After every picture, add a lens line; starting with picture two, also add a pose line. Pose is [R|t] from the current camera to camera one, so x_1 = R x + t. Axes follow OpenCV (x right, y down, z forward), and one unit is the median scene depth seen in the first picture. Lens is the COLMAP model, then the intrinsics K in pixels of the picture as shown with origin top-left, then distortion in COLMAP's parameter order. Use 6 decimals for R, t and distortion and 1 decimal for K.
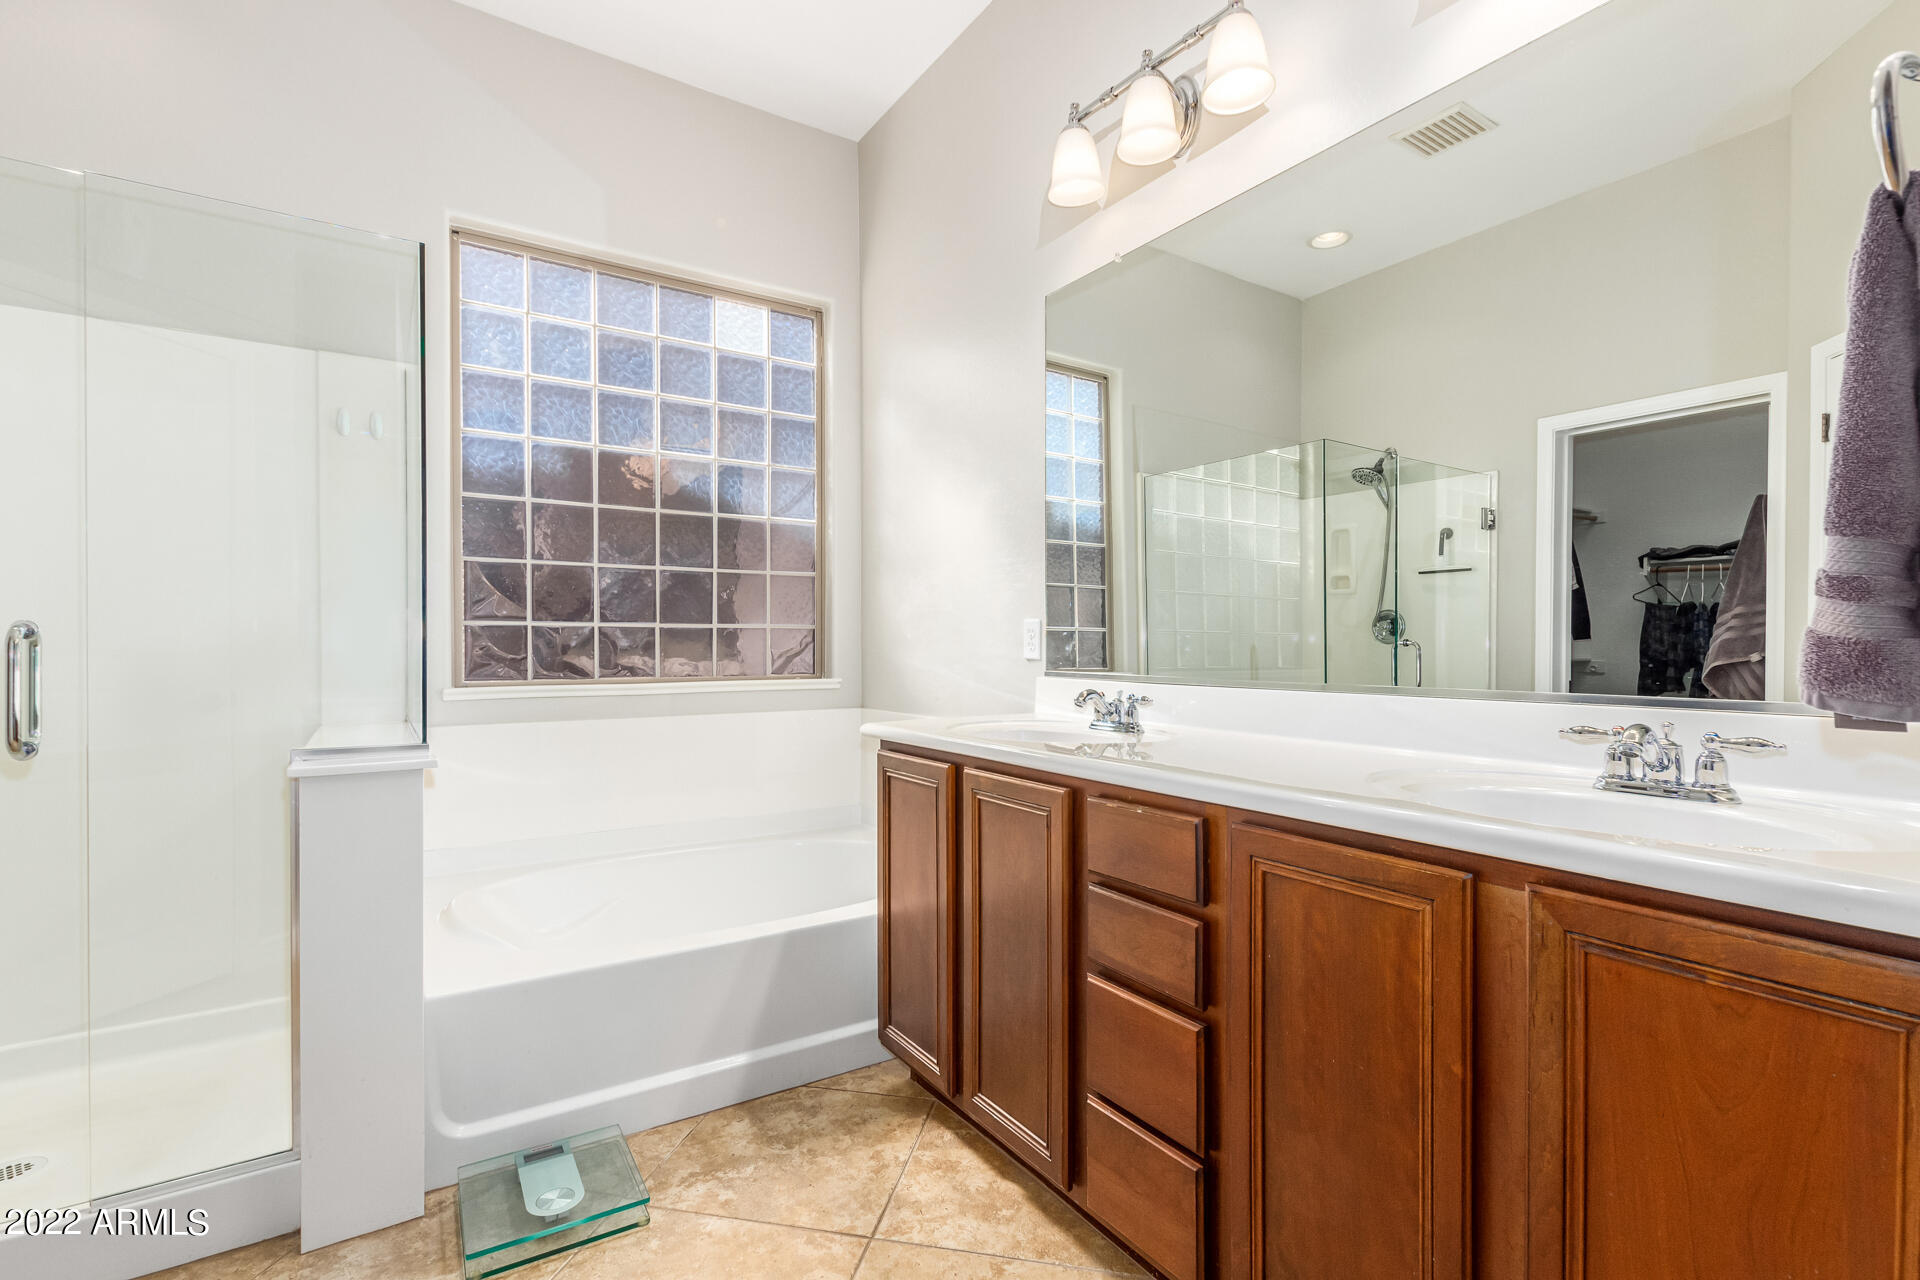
lens RADIAL K [[882.5, 0, 972.2], [0, 882.5, 638.8], [0, 0, 1]] dist [0.008879, -0.005934]
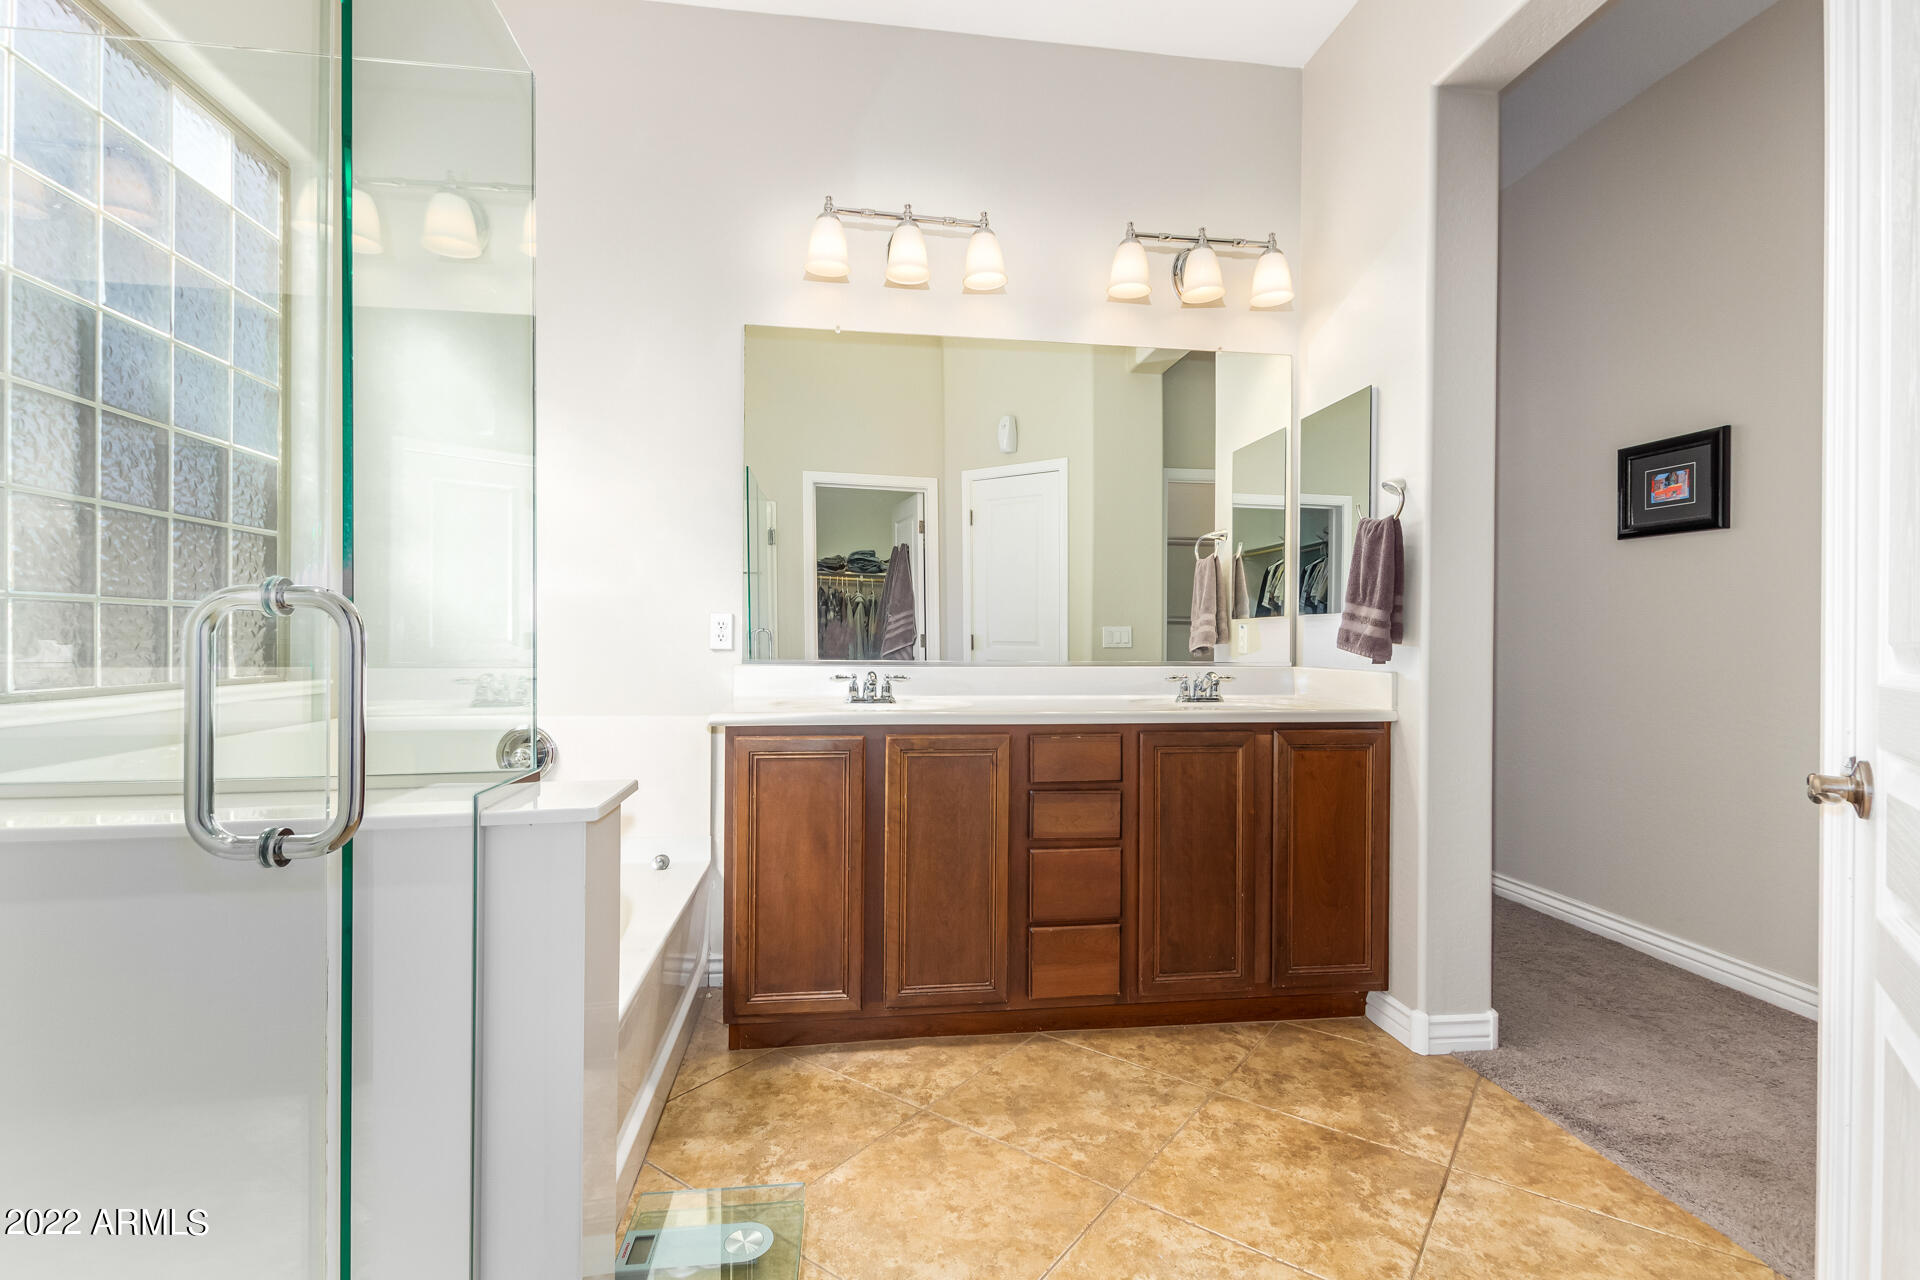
lens RADIAL K [[882.5, 0, 975.4], [0, 882.5, 640.8], [0, 0, 1]] dist [0.008879, -0.005934]
pose [[0.427914, -0.006522, 0.903796, -1.072865], [-0.009749, 0.999882, 0.011830, -0.004796], [-0.903767, -0.013873, 0.427800, 0.356590]]
